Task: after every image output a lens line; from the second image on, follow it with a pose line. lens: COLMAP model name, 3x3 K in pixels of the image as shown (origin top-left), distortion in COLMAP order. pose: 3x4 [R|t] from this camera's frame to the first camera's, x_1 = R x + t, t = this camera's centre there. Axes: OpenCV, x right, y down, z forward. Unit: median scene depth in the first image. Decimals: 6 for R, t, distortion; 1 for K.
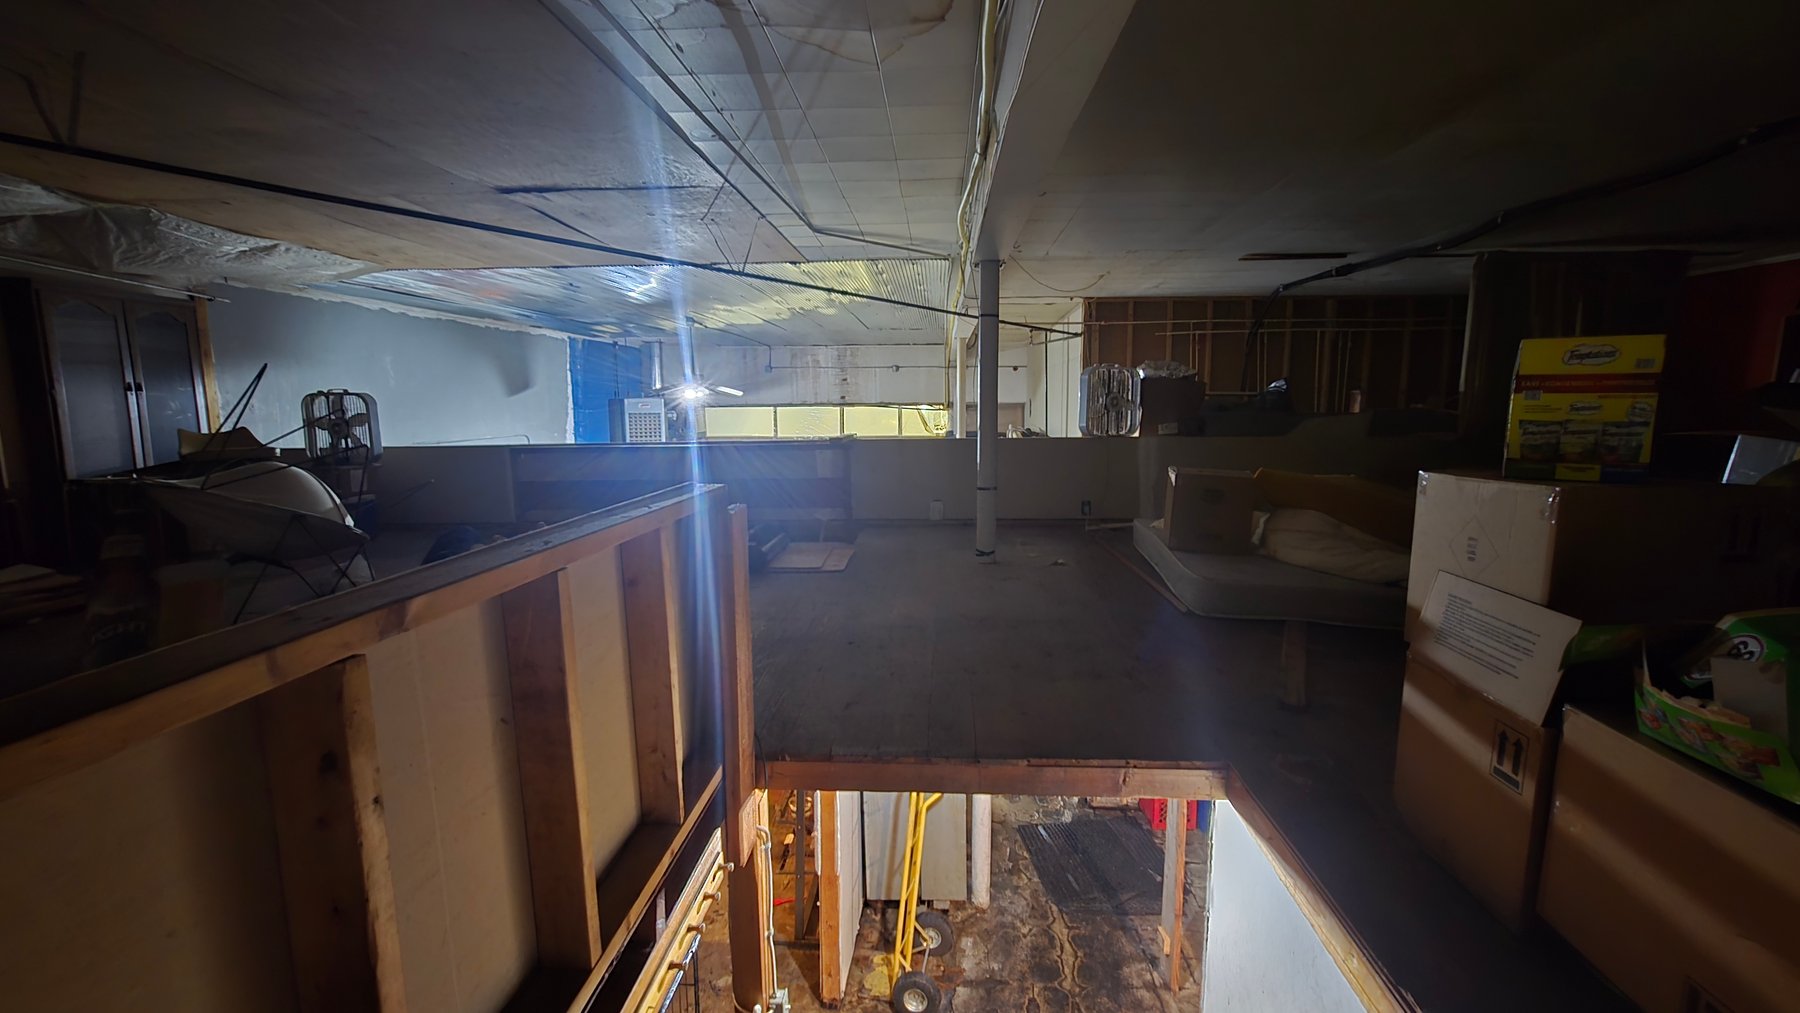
lens RADIAL K [[738.4, 0, 898.0], [0, 738.4, 503.2], [0, 0, 1]] dist [-0.002035, -0.000108]
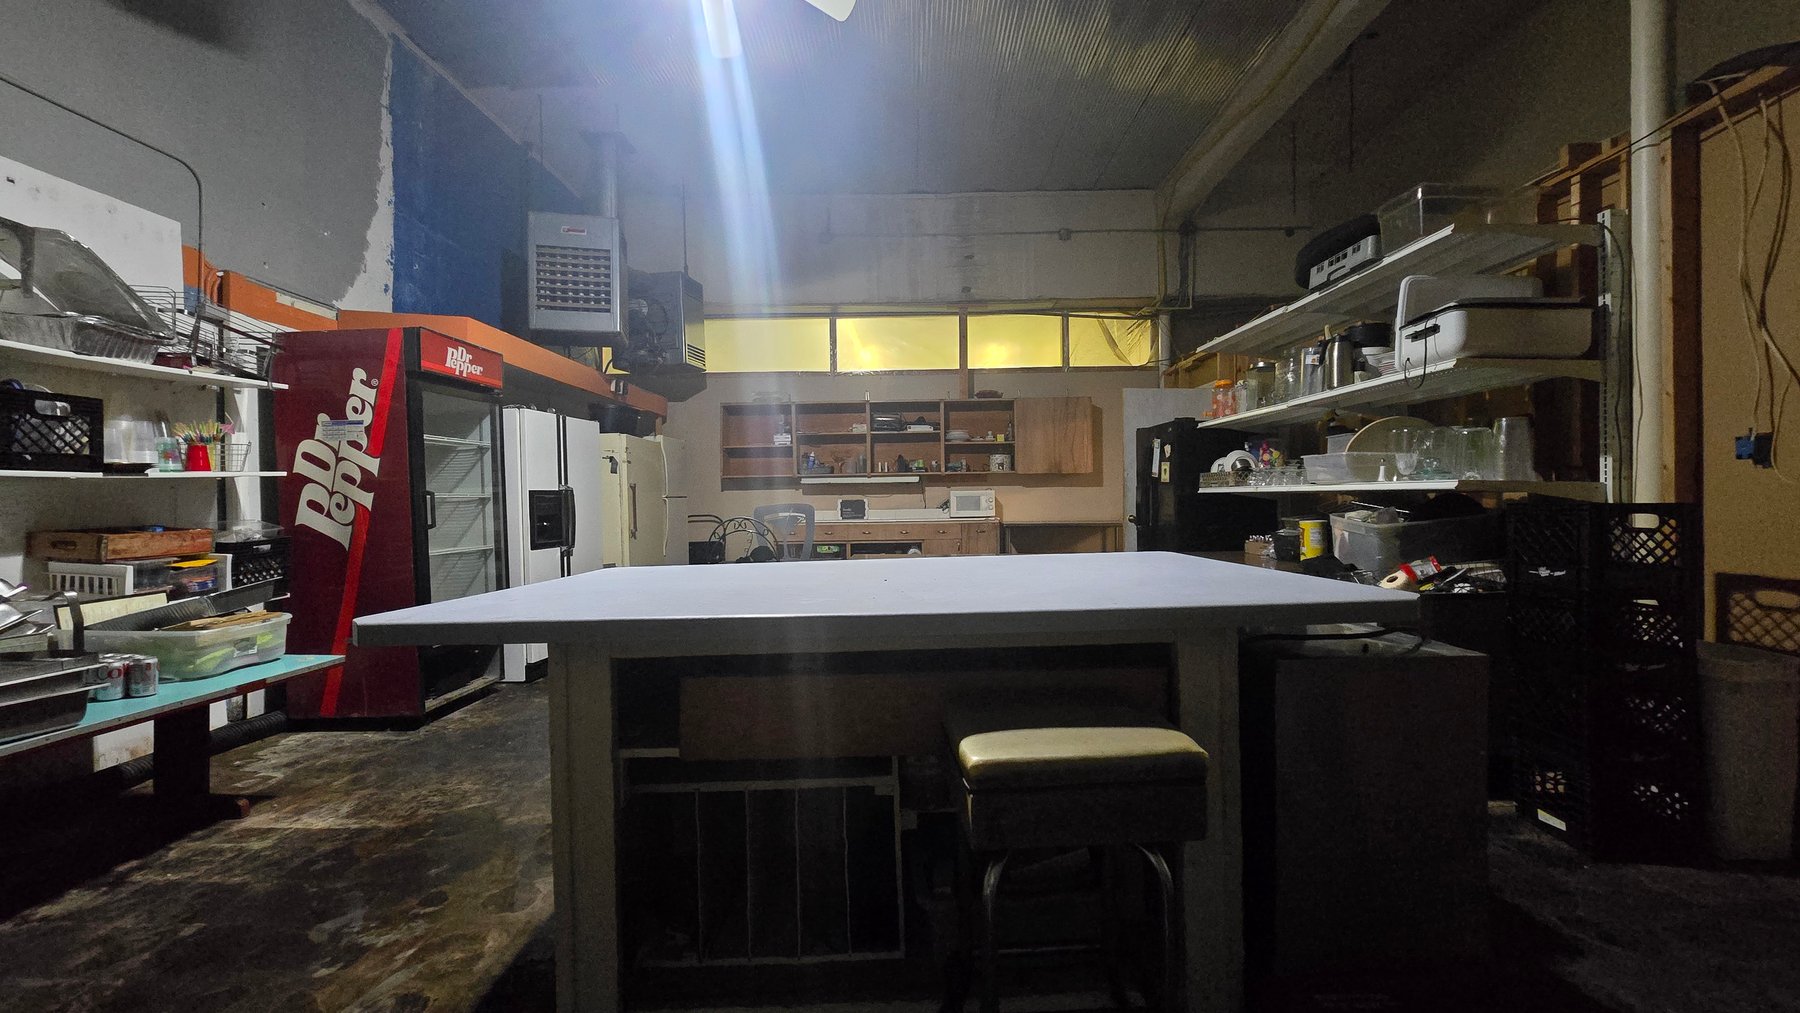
lens RADIAL K [[738.4, 0, 895.4], [0, 738.4, 500.8], [0, 0, 1]] dist [-0.002035, -0.000108]
pose [[0.999221, -0.010780, 0.037956, -0.178402], [0.015999, 0.990021, -0.140007, 0.096593], [-0.036067, 0.140505, 0.989423, 0.605851]]
